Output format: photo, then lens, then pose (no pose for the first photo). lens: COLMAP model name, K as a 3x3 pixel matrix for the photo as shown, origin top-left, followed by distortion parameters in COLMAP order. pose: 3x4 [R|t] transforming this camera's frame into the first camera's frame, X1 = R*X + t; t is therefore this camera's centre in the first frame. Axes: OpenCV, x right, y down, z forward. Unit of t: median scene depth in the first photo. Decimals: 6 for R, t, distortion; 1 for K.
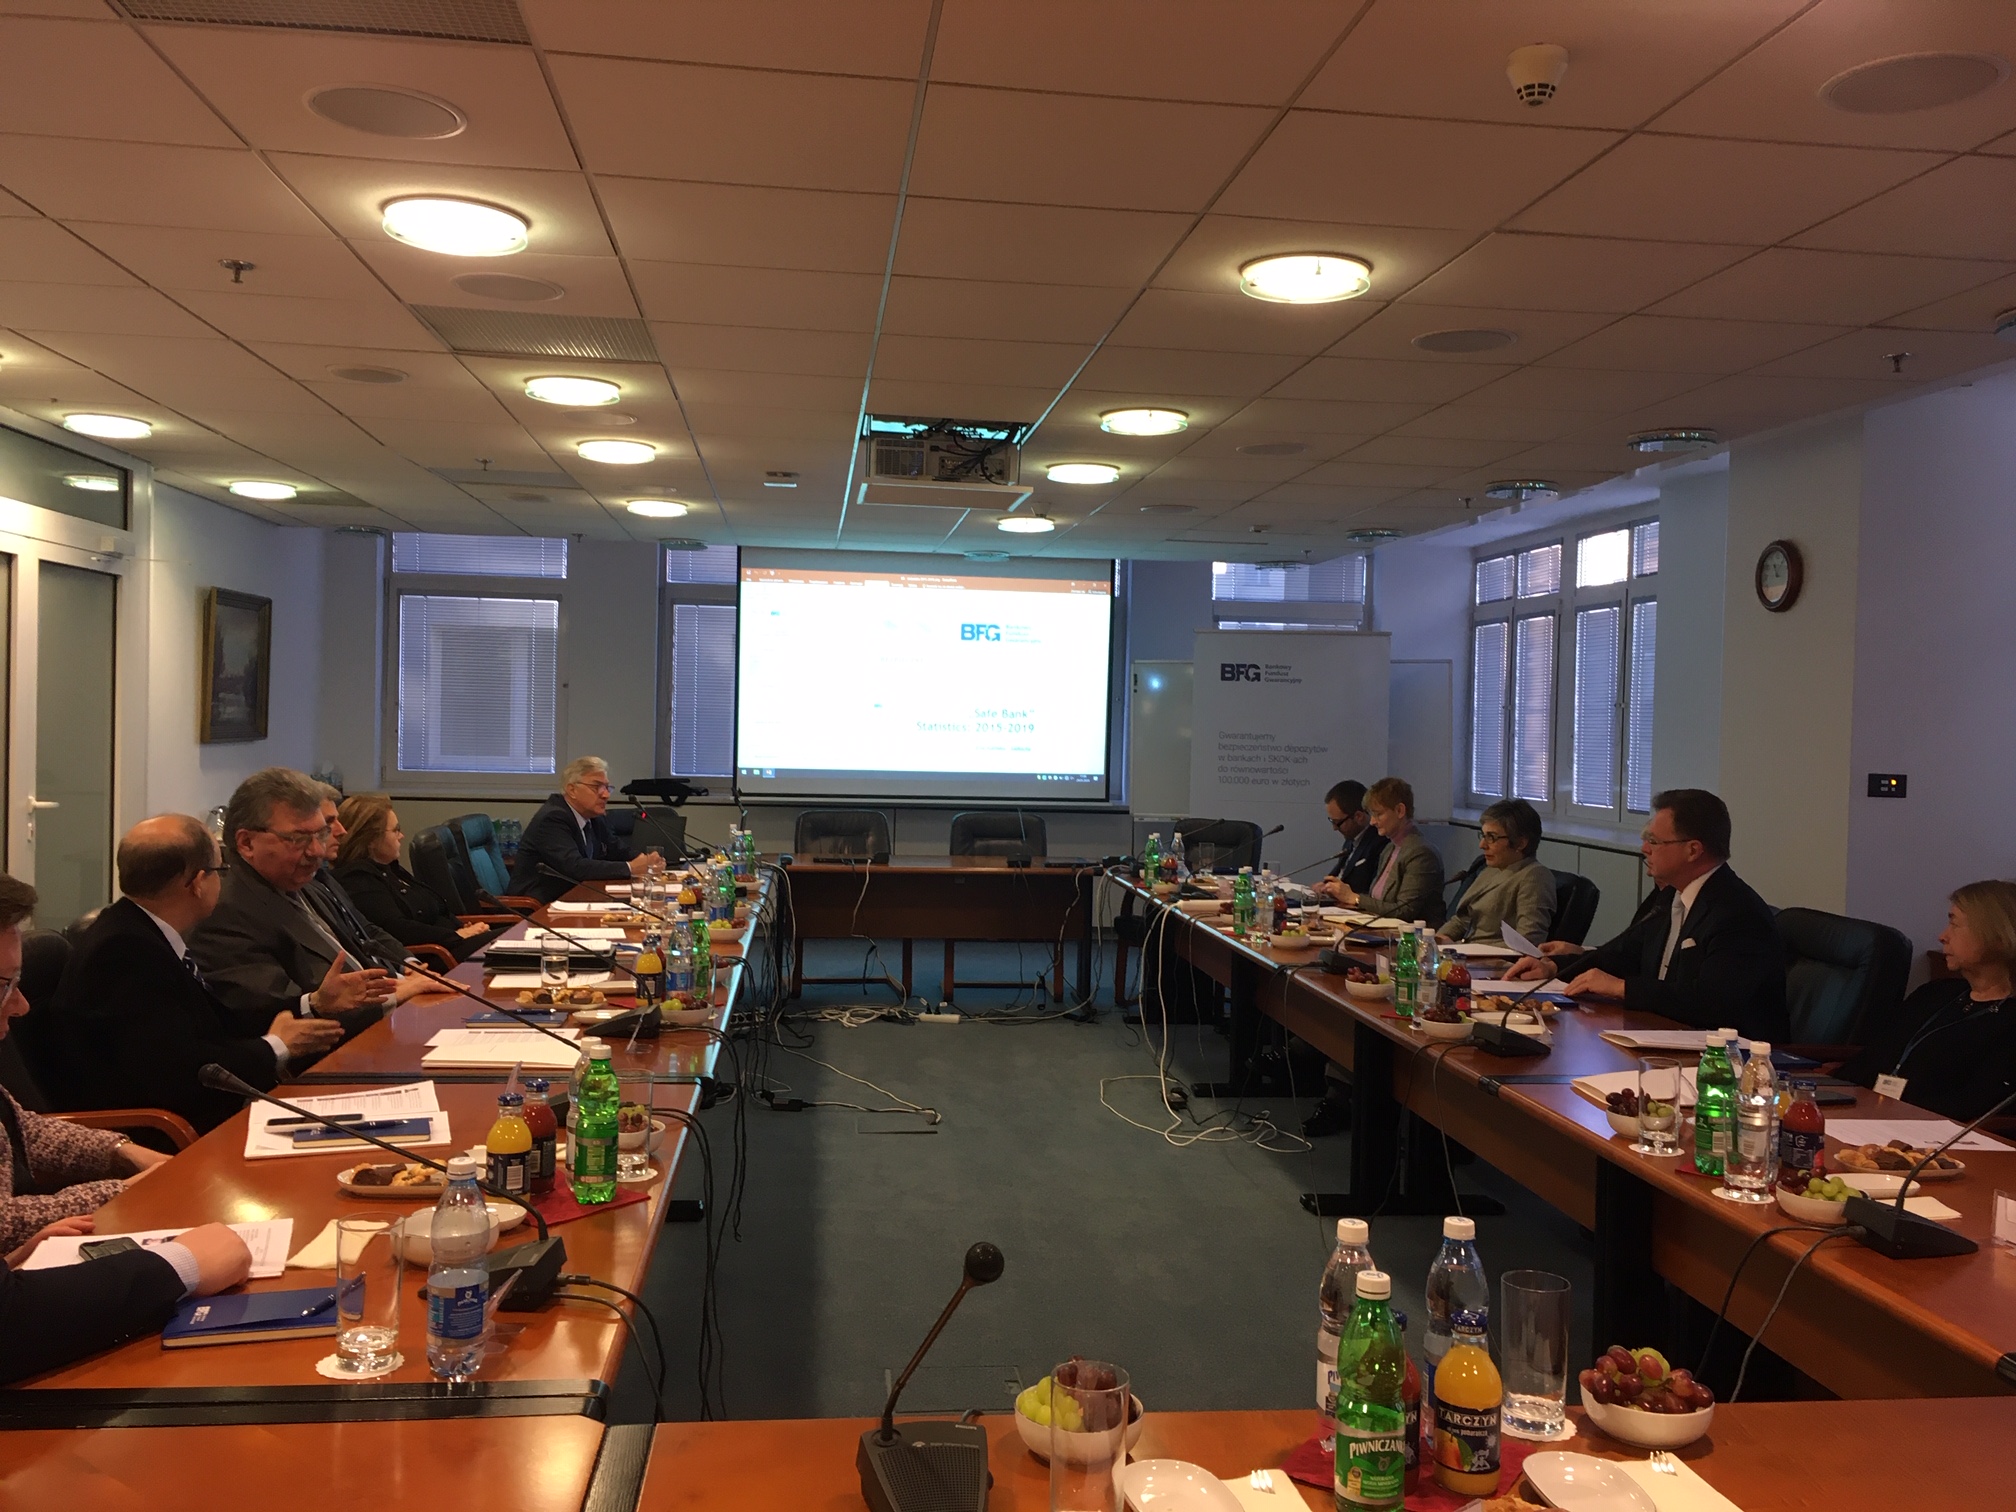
lens RADIAL K [[1714.0, 0, 1012.5], [0, 1714.0, 758.0], [0, 0, 1]] dist [0.075206, -0.101373]
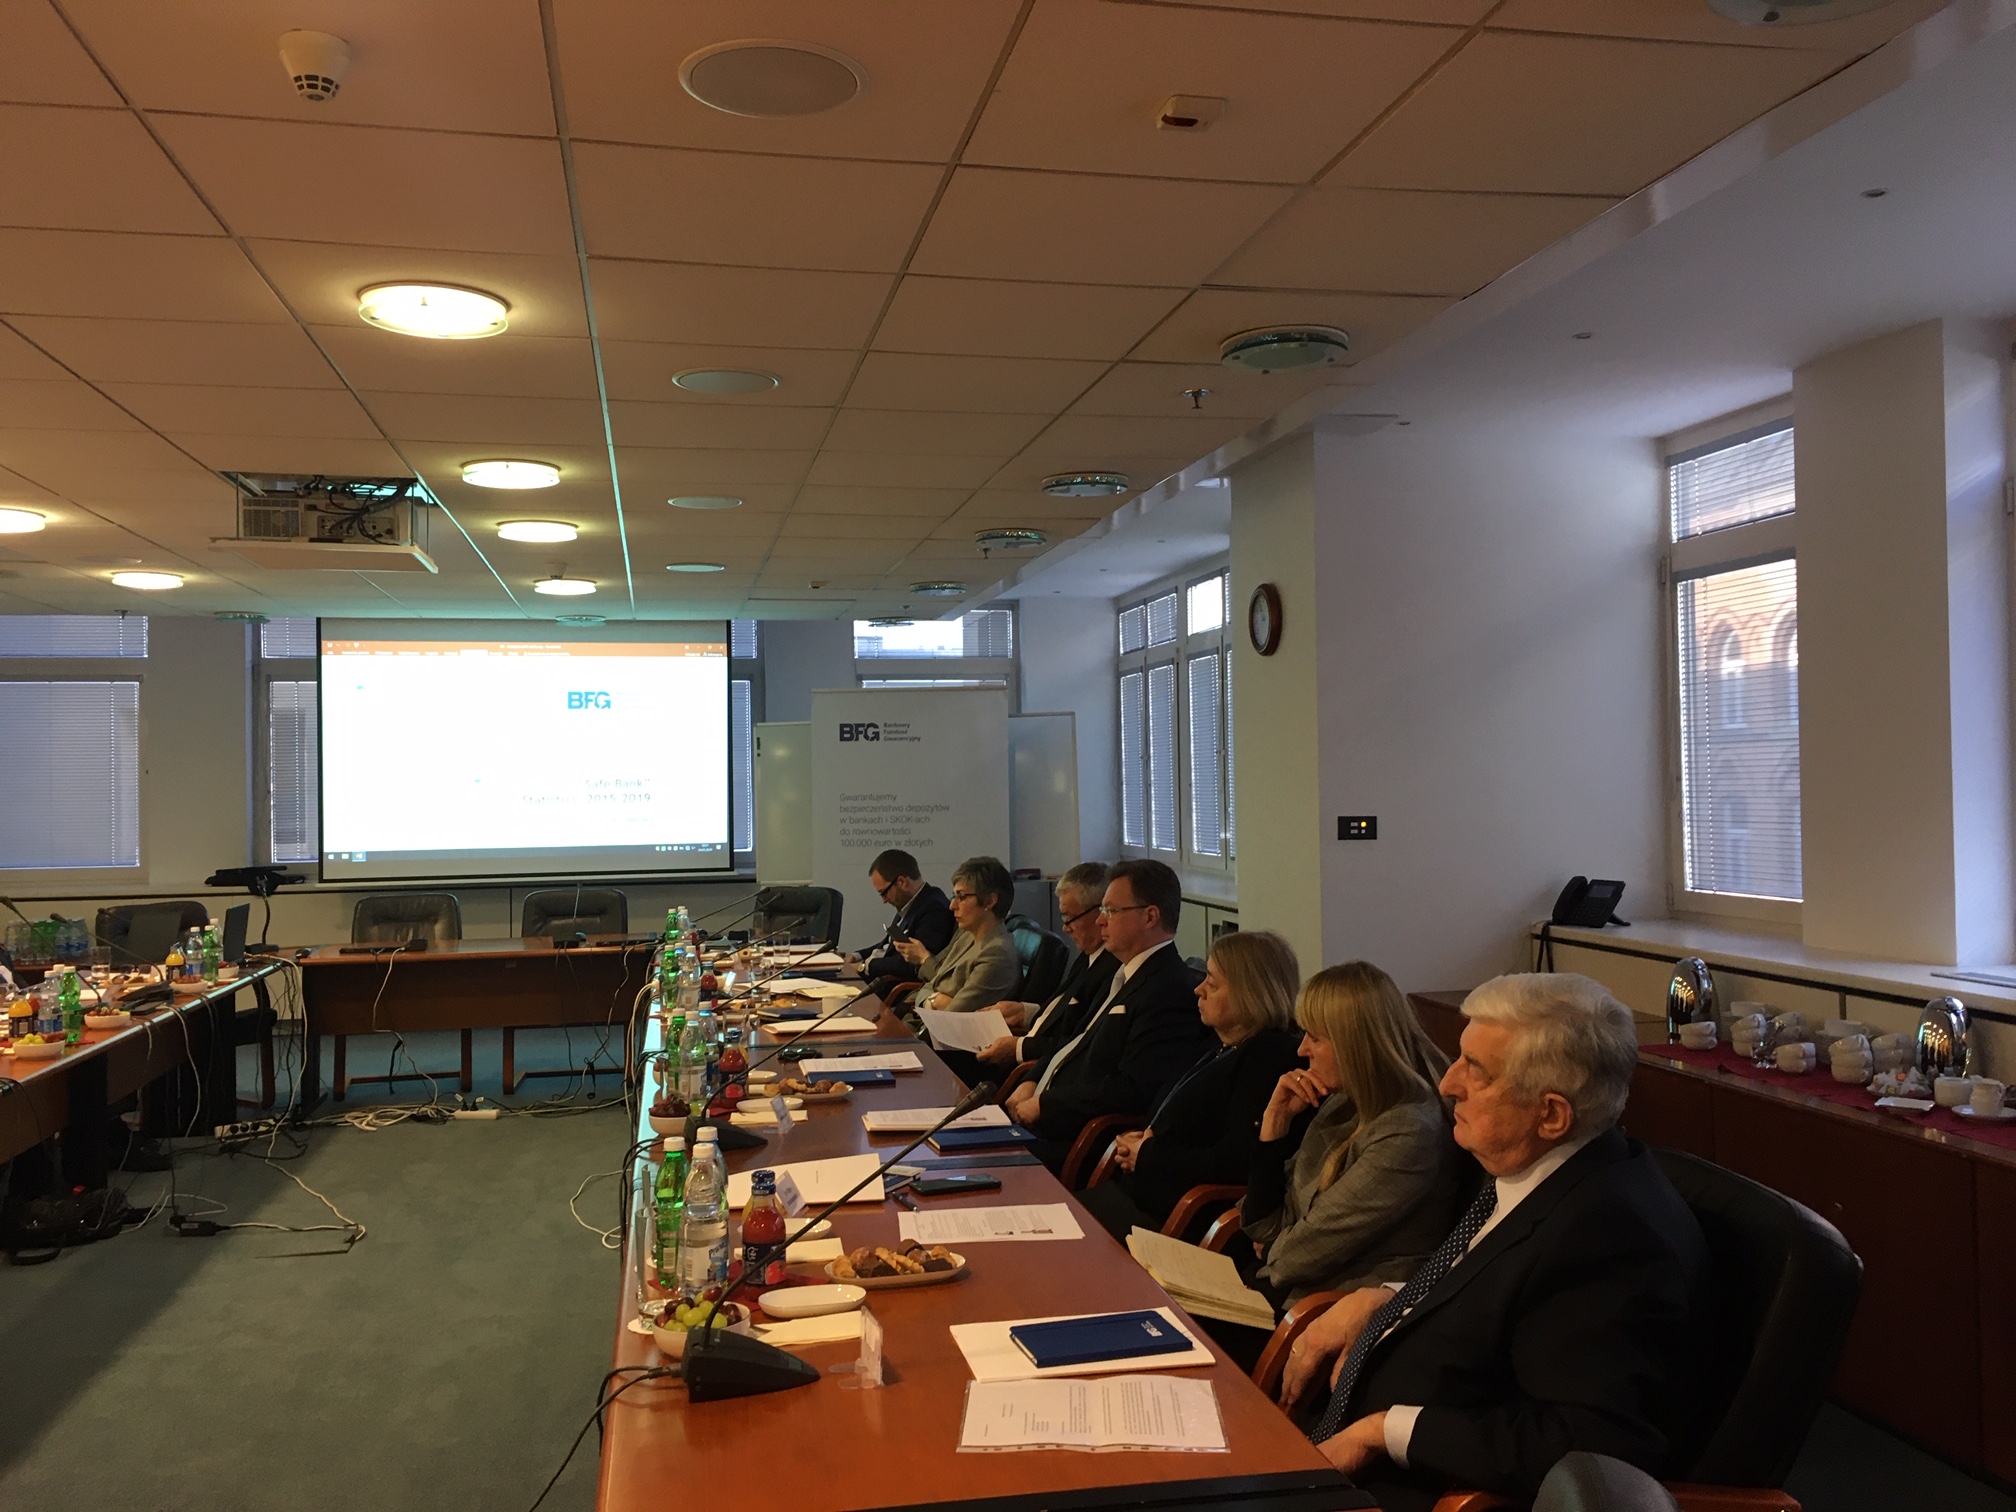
lens RADIAL K [[1714.0, 0, 1010.8], [0, 1714.0, 760.0], [0, 0, 1]] dist [0.075206, -0.101373]
pose [[0.995733, -0.037427, 0.084350, 0.222729], [0.040217, 0.998690, -0.031630, 0.000297], [-0.083056, 0.034887, 0.995934, 0.040811]]
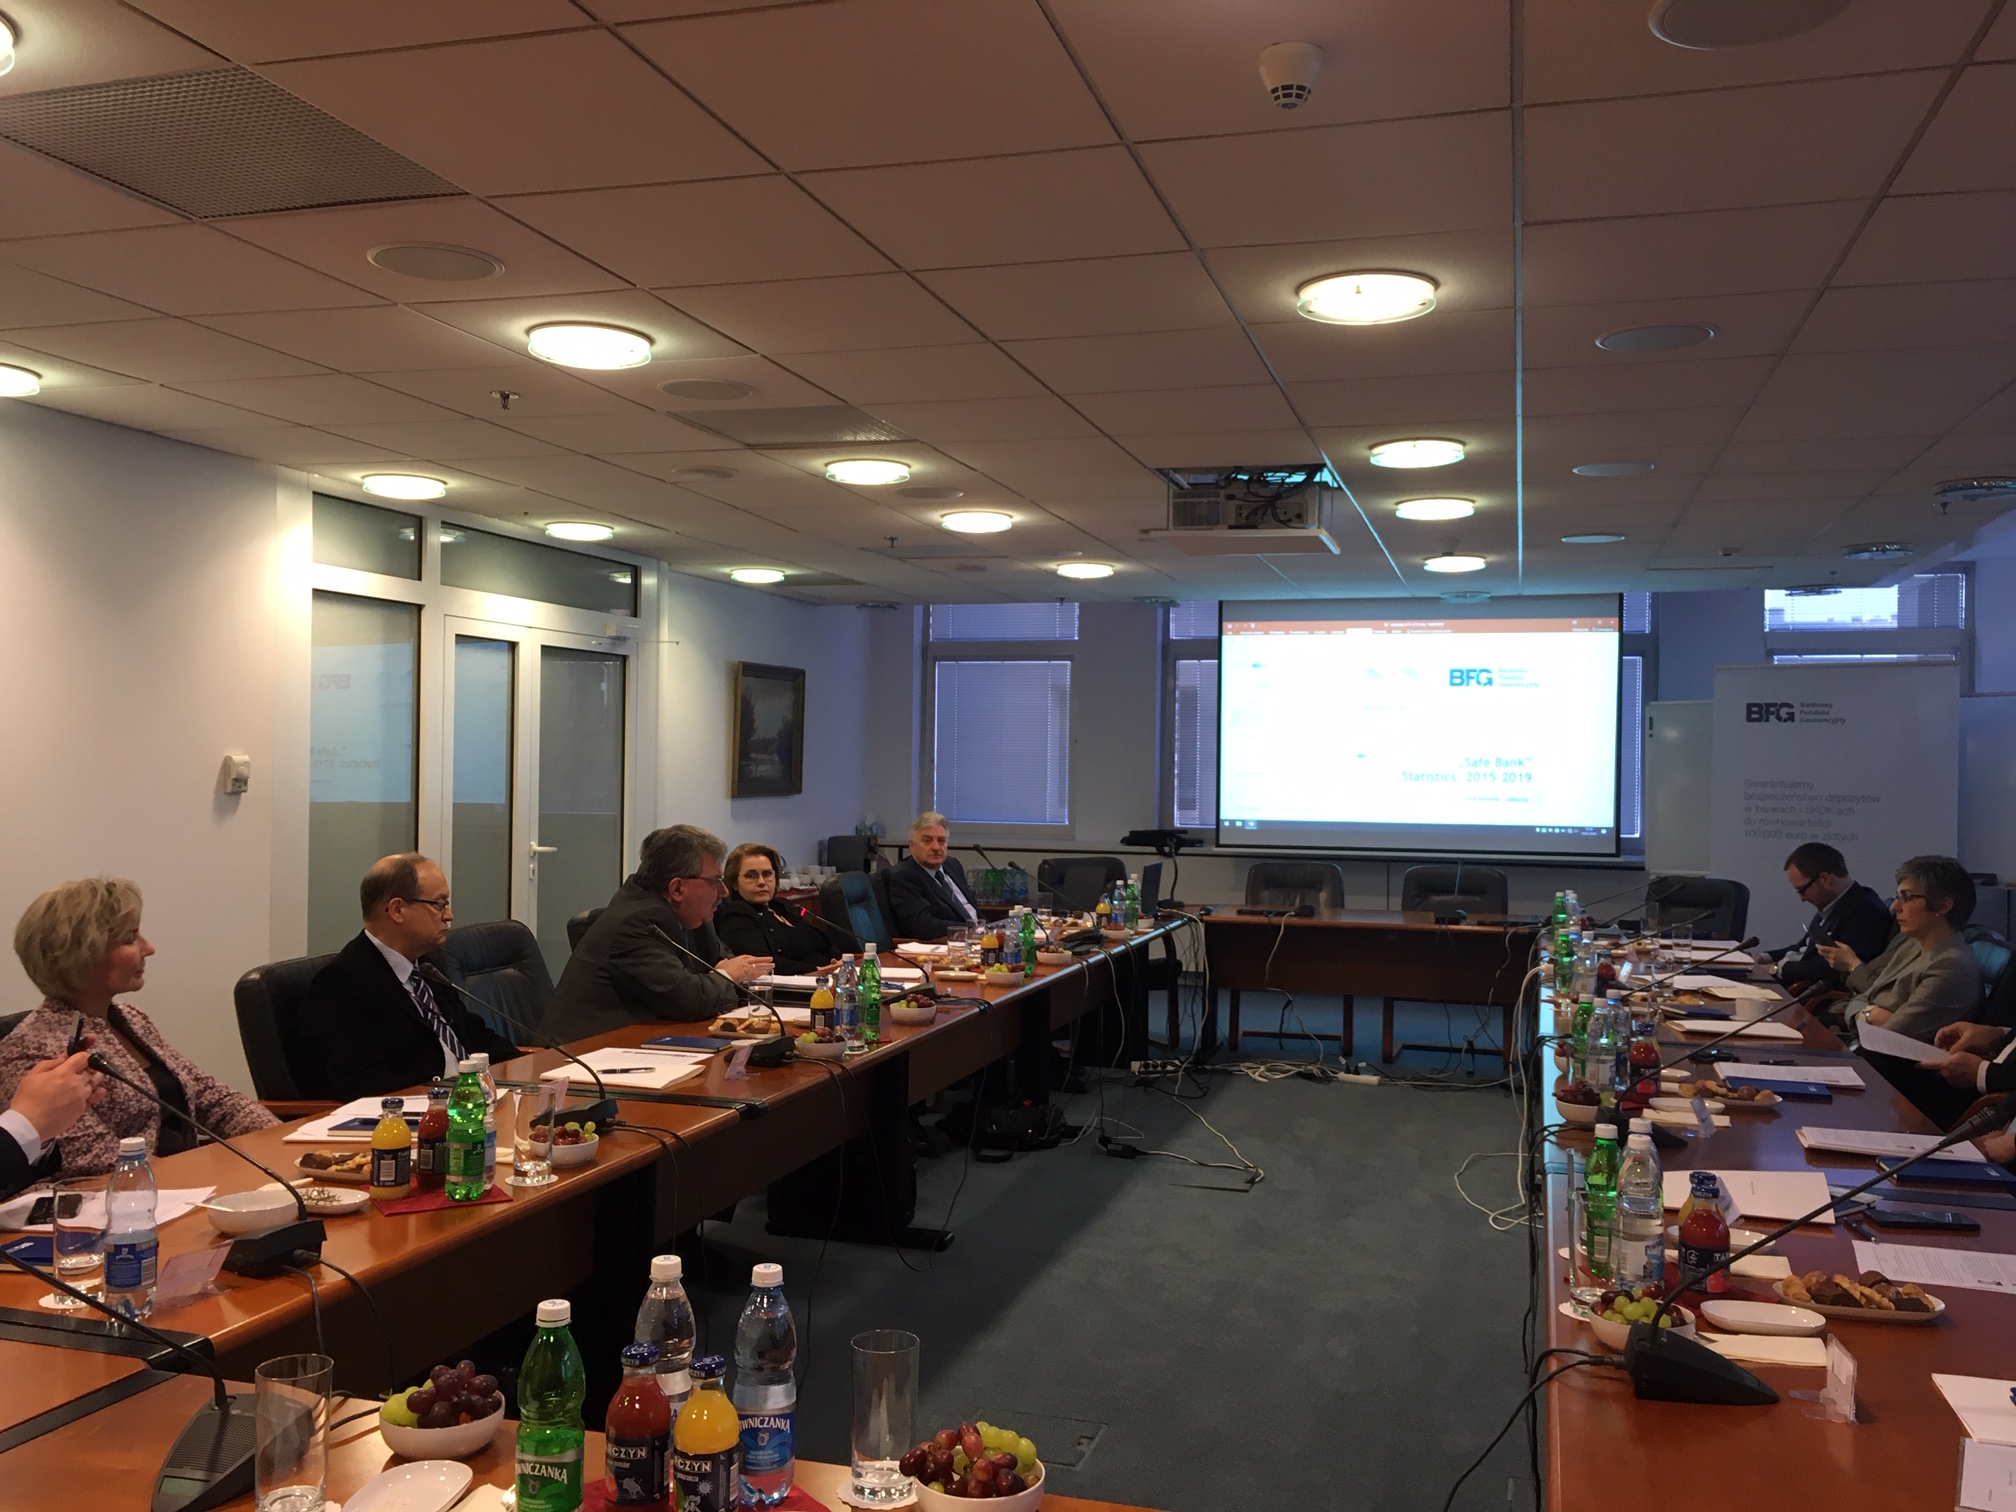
lens RADIAL K [[1714.0, 0, 1005.2], [0, 1714.0, 759.3], [0, 0, 1]] dist [0.075206, -0.101373]
pose [[0.917058, -0.013599, -0.398522, 0.208106], [0.001604, 0.999536, -0.030419, 0.001507], [0.398751, 0.027257, 0.916654, 0.036095]]
